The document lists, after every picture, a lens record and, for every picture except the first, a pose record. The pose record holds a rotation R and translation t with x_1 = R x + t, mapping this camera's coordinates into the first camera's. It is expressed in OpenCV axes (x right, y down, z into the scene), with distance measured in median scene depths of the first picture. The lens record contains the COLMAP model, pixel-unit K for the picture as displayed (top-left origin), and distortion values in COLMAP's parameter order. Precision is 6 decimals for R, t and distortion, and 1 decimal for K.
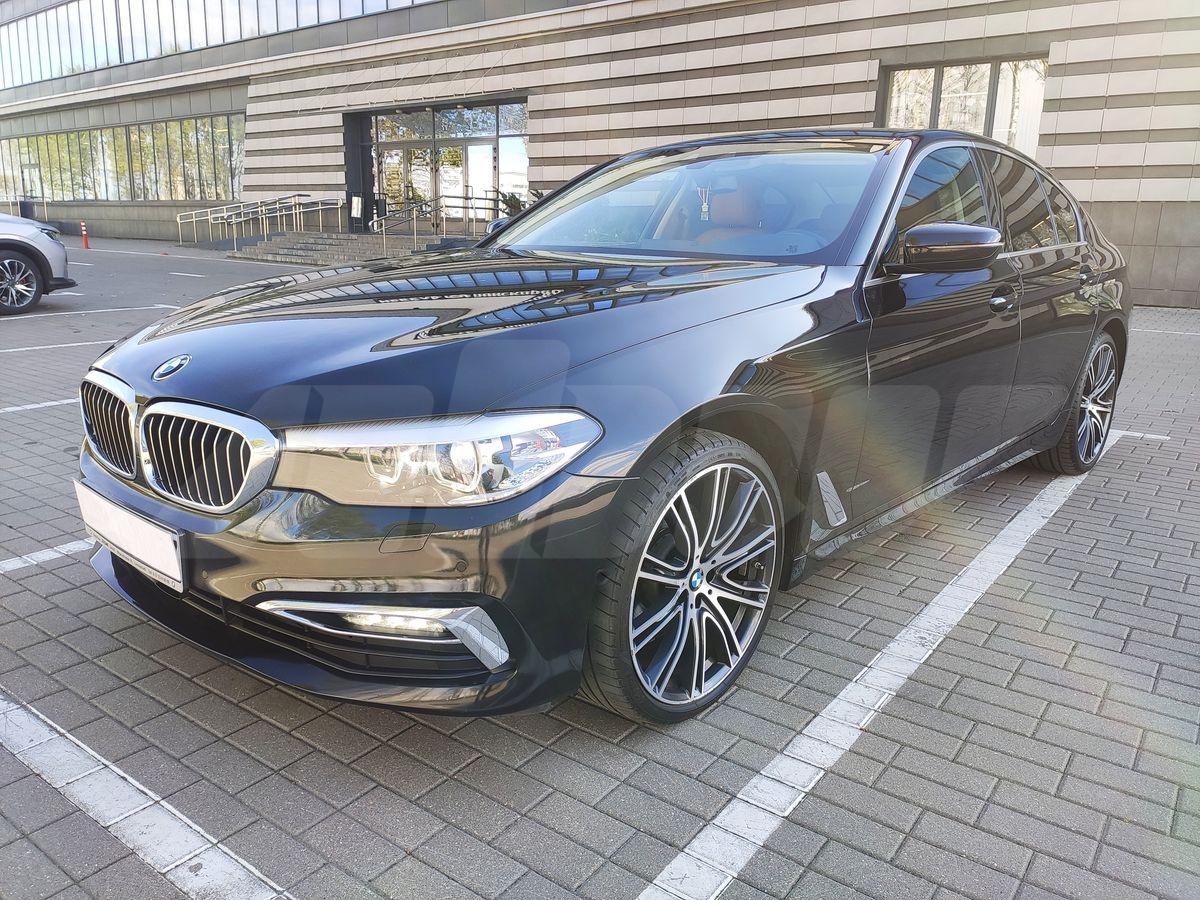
lens RADIAL K [[890.6, 0, 600.0], [0, 890.6, 450.0], [0, 0, 1]] dist [0.090986, -0.113314]
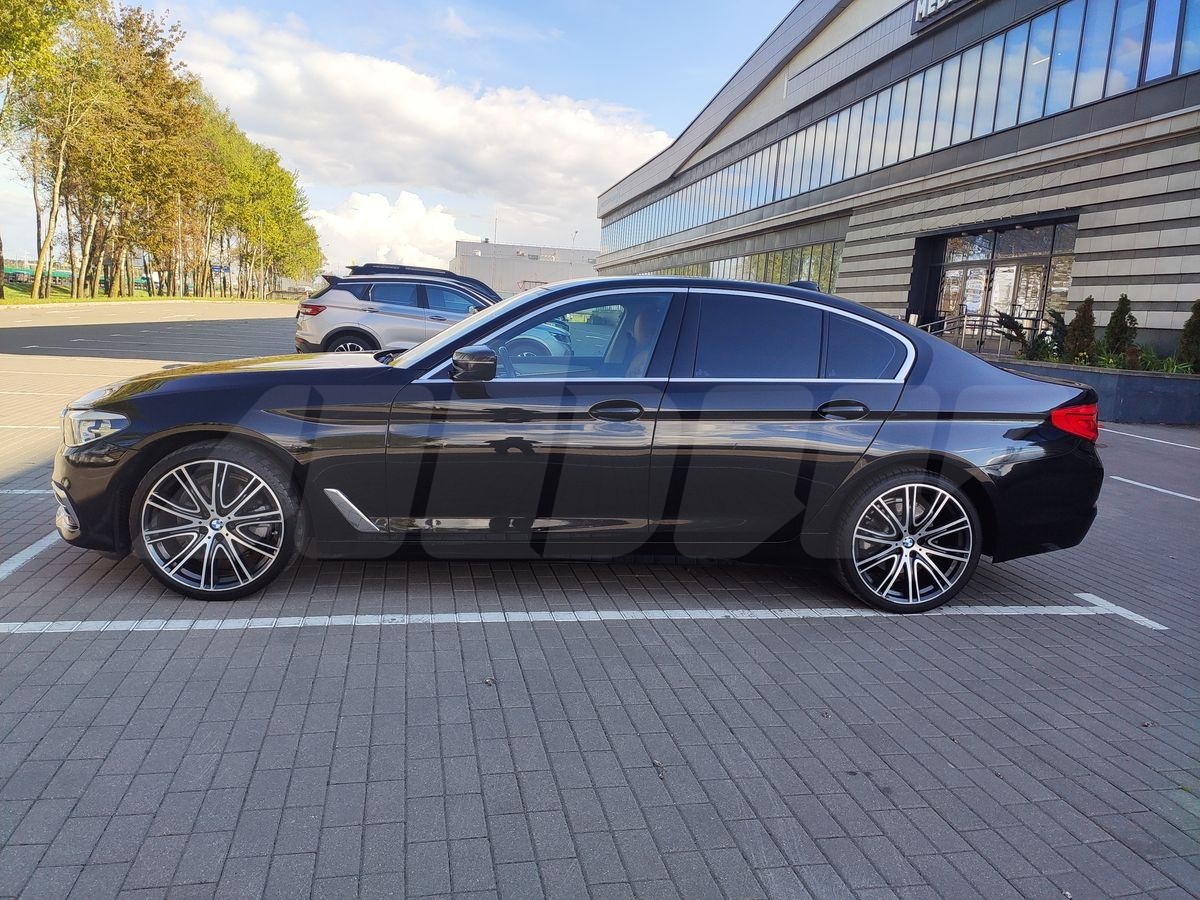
lens RADIAL K [[890.6, 0, 600.0], [0, 890.6, 450.0], [0, 0, 1]] dist [0.090986, -0.113314]
pose [[0.750435, 0.127684, -0.648493, 0.171239], [-0.204684, 0.977824, -0.044333, -0.007438], [0.628451, 0.166006, 0.759928, 0.006337]]
